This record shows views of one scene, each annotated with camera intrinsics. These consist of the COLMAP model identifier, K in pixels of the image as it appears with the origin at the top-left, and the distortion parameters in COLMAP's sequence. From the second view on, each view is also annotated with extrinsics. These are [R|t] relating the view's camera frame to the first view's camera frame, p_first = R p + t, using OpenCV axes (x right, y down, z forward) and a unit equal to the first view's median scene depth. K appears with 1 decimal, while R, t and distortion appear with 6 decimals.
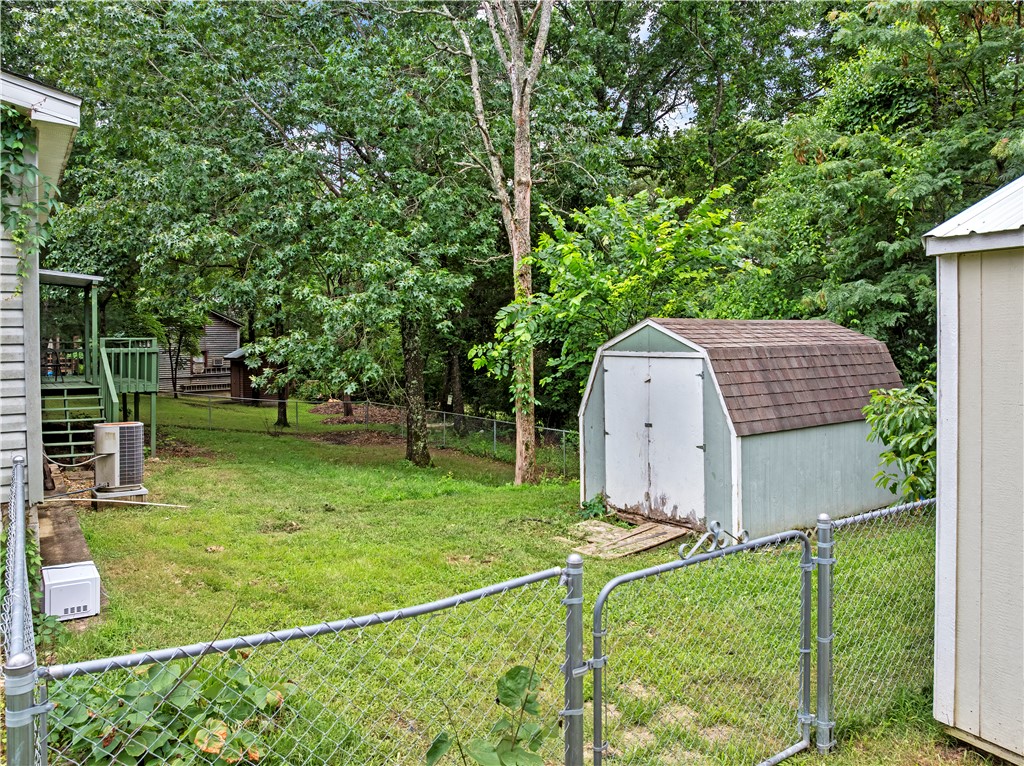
lens RADIAL K [[756.5, 0, 510.4], [0, 756.5, 336.1], [0, 0, 1]] dist [-0.012272, 0.005004]
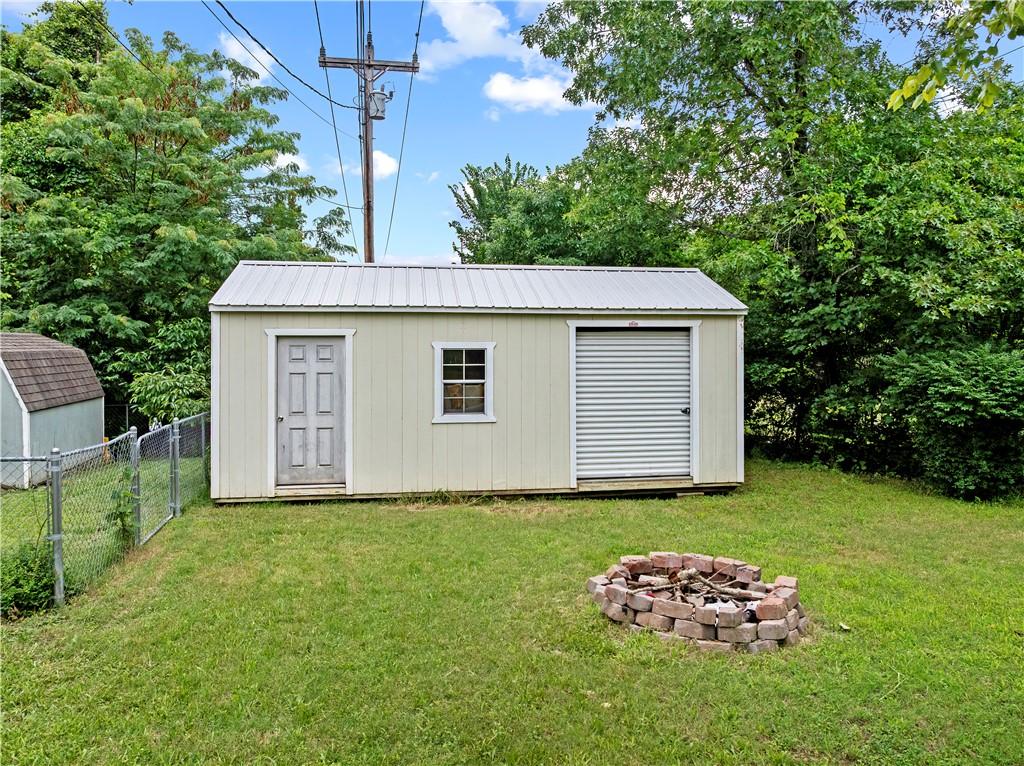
lens RADIAL K [[756.5, 0, 510.4], [0, 756.5, 336.1], [0, 0, 1]] dist [-0.012272, 0.005004]
pose [[0.412003, 0.018854, 0.910988, -0.469241], [-0.004565, 0.999816, -0.018628, 0.005756], [-0.911171, 0.003516, 0.412013, -0.332033]]
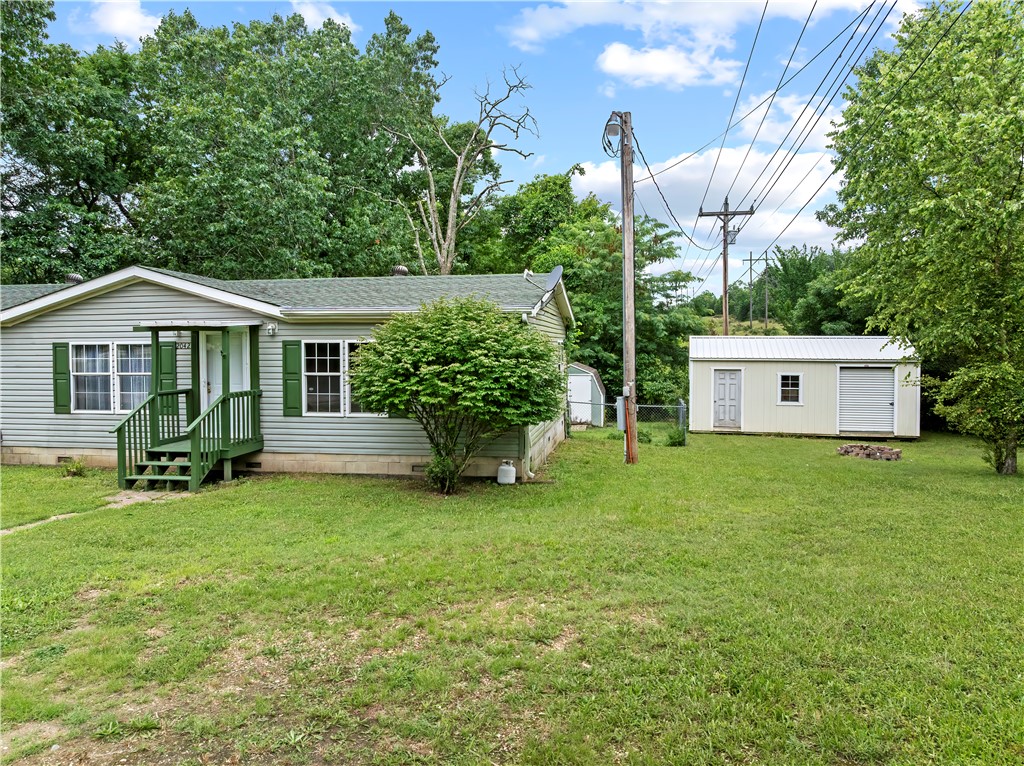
lens RADIAL K [[747.3, 0, 510.8], [0, 747.3, 359.0], [0, 0, 1]] dist [-0.030845, -0.000542]
pose [[0.710426, 0.000267, 0.703772, -1.867199], [-0.012311, 0.999852, 0.012048, -0.063630], [-0.703664, -0.017223, 0.710324, -0.915648]]
